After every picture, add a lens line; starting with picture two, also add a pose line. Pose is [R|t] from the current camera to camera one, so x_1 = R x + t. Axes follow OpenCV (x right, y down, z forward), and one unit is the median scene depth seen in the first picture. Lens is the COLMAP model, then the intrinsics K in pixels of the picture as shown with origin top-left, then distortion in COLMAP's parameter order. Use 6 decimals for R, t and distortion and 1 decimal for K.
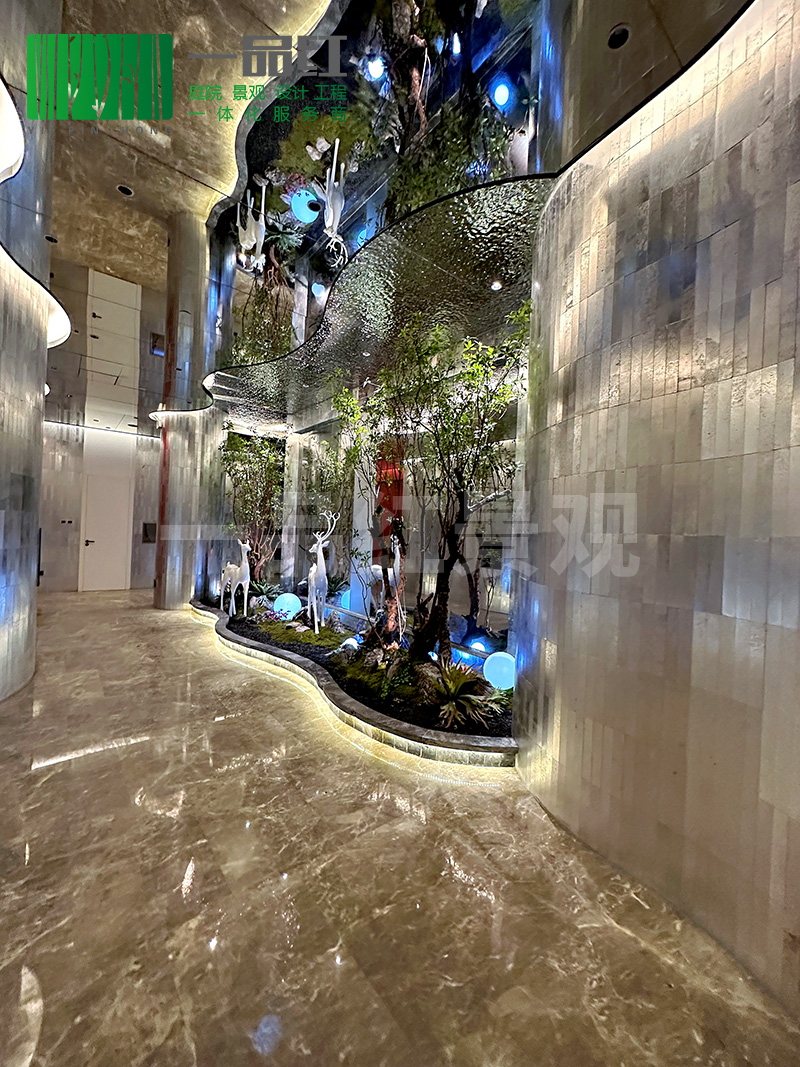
lens RADIAL K [[459.3, 0, 400.0], [0, 459.3, 533.5], [0, 0, 1]] dist [0.028803, 0.000075]
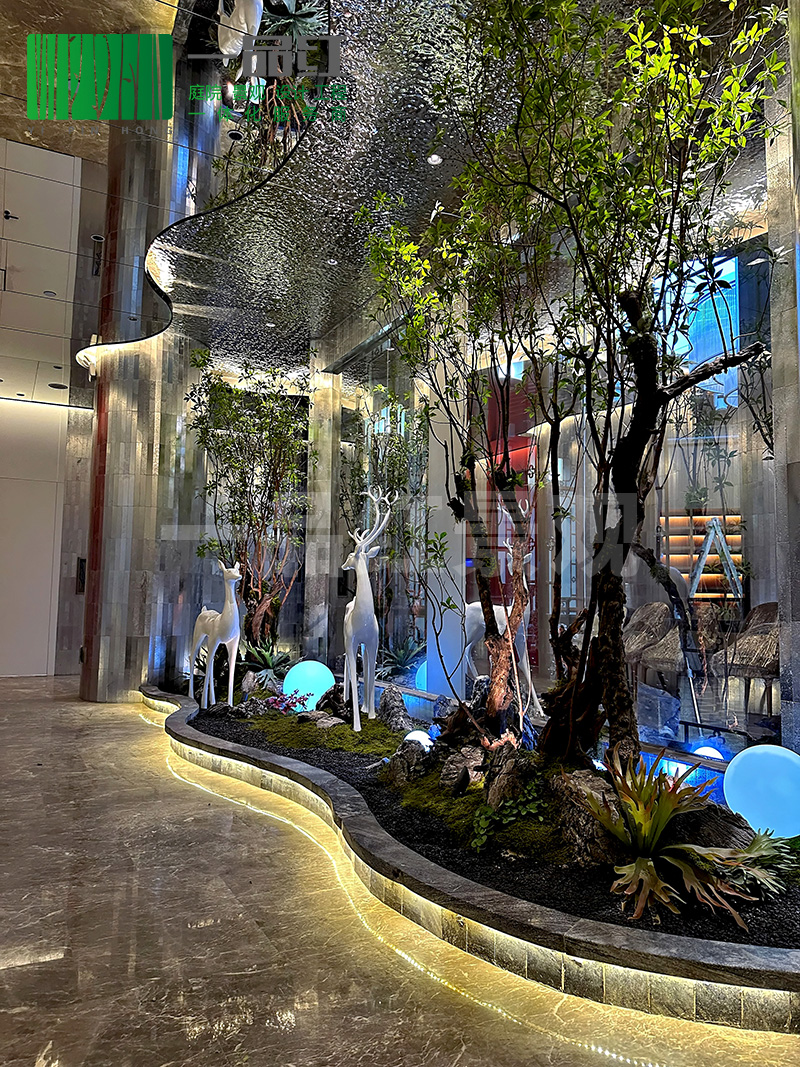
lens RADIAL K [[799.2, 0, 400.0], [0, 799.2, 533.5], [0, 0, 1]] dist [0.142491, -0.177516]
pose [[0.982985, -0.042597, -0.178681, 0.037670], [0.025669, 0.995050, -0.096001, 0.129676], [0.181886, 0.089781, 0.979212, 0.213744]]
